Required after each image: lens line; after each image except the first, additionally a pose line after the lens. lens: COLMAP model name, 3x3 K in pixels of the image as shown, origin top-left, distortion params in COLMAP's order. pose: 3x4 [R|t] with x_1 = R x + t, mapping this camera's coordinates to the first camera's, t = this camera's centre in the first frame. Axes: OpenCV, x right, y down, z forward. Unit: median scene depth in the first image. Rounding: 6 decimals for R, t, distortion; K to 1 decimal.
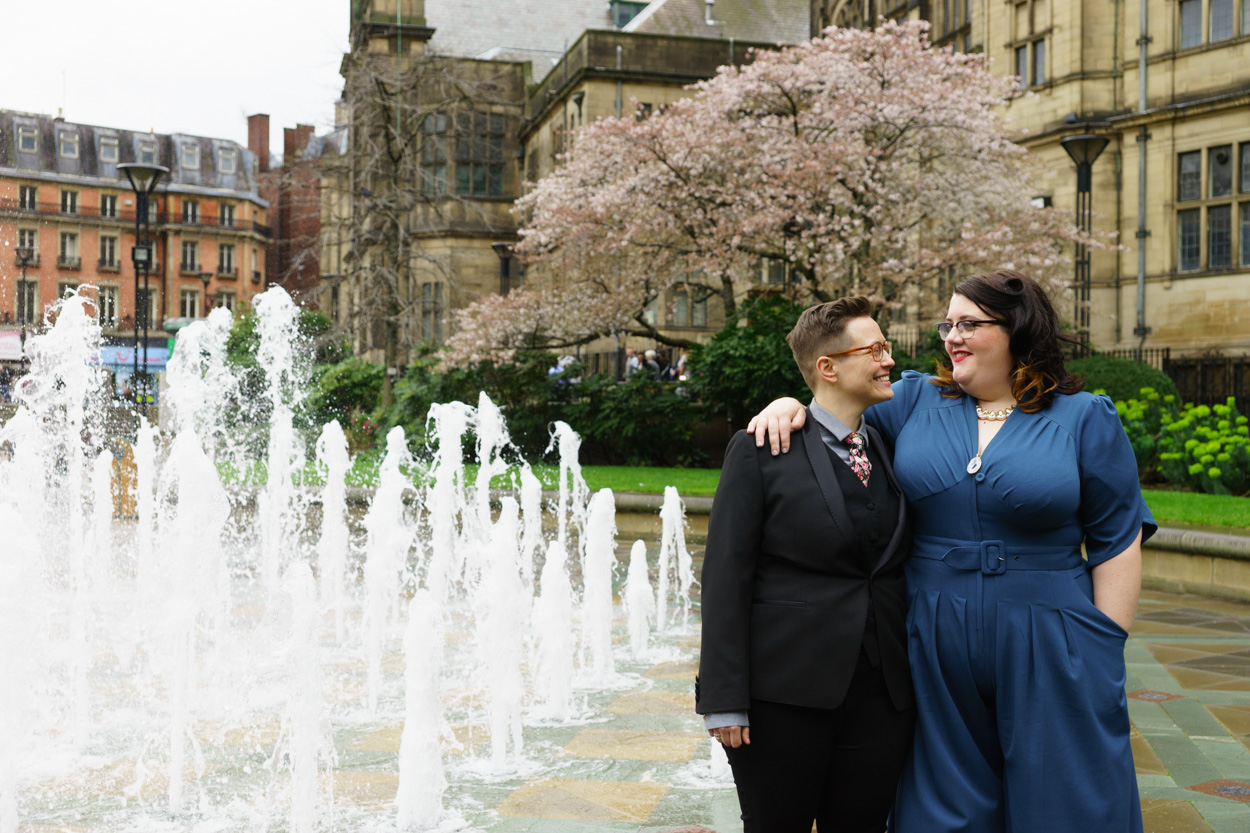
lens RADIAL K [[1426.2, 0, 625.0], [0, 1426.2, 416.5], [0, 0, 1]] dist [0.024885, -0.049438]
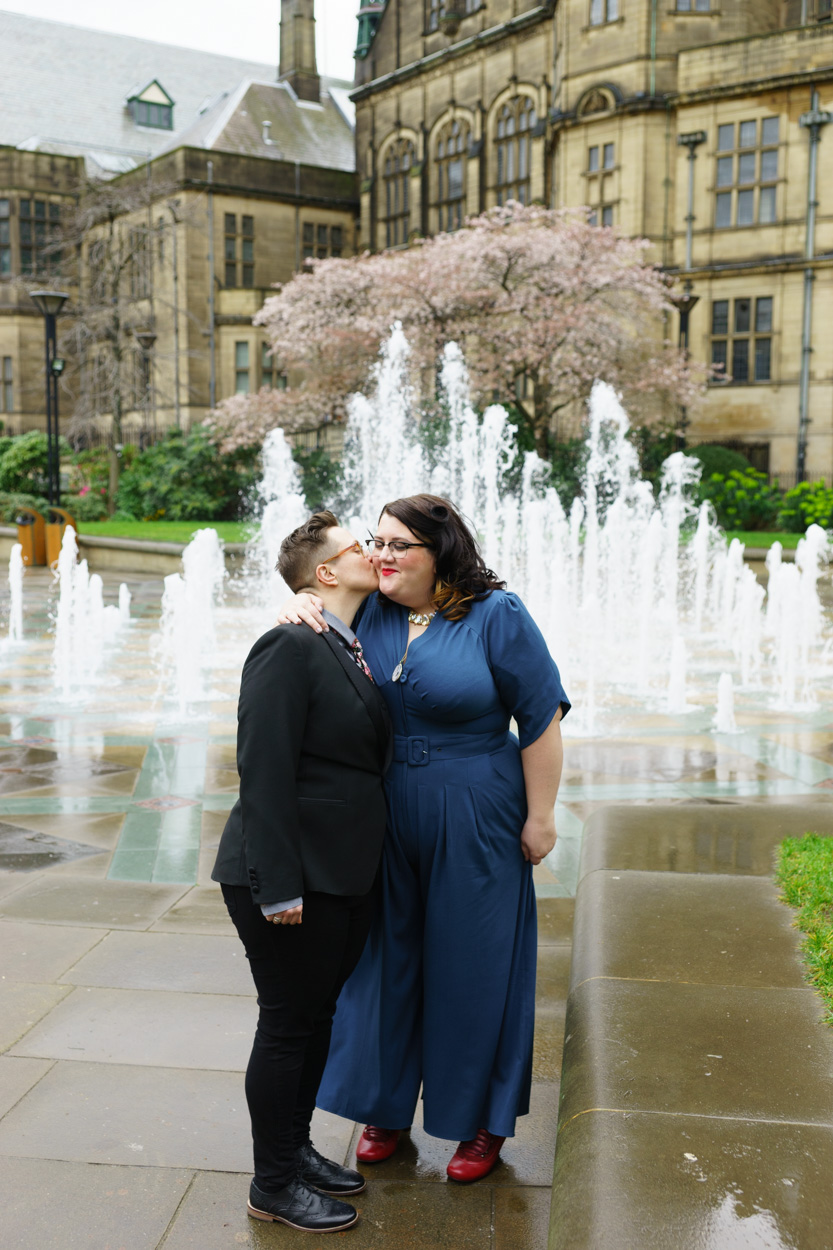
lens RADIAL K [[1330.9, 0, 416.5], [0, 1330.9, 625.0], [0, 0, 1]] dist [0.008282, 0.011174]
pose [[0.941440, -0.041686, 0.334593, -0.362928], [0.001372, 0.992794, 0.119829, -0.018850], [-0.337177, -0.112353, 0.934713, -0.203415]]
